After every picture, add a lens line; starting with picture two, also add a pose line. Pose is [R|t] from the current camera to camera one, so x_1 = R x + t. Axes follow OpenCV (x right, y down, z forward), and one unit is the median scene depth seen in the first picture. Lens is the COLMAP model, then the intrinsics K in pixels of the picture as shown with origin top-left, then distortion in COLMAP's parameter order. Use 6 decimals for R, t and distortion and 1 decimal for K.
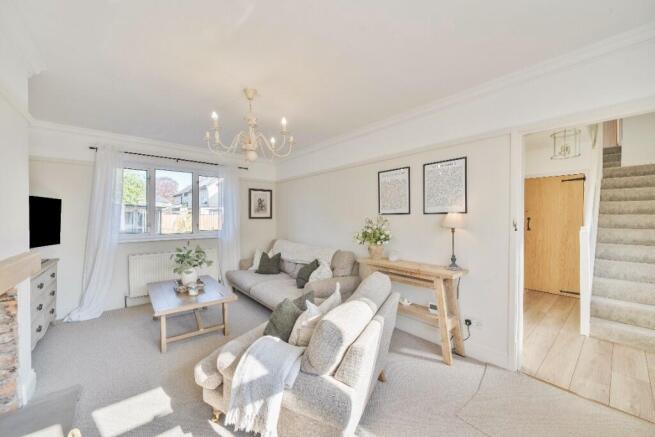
lens RADIAL K [[252.7, 0, 327.5], [0, 252.7, 218.5], [0, 0, 1]] dist [0.000981, 0.000242]
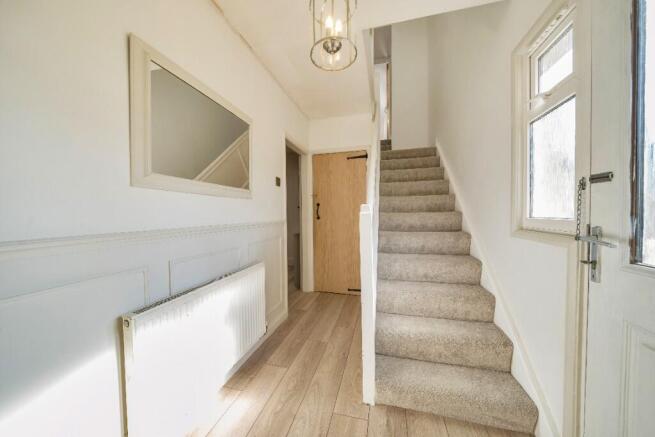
lens RADIAL K [[228.5, 0, 327.5], [0, 228.5, 218.5], [0, 0, 1]] dist [-0.000626, -0.000121]
pose [[0.815358, -0.026120, 0.578368, 0.514785], [0.017144, 0.999633, 0.020976, 0.038932], [-0.578704, -0.007187, 0.815506, 0.502570]]
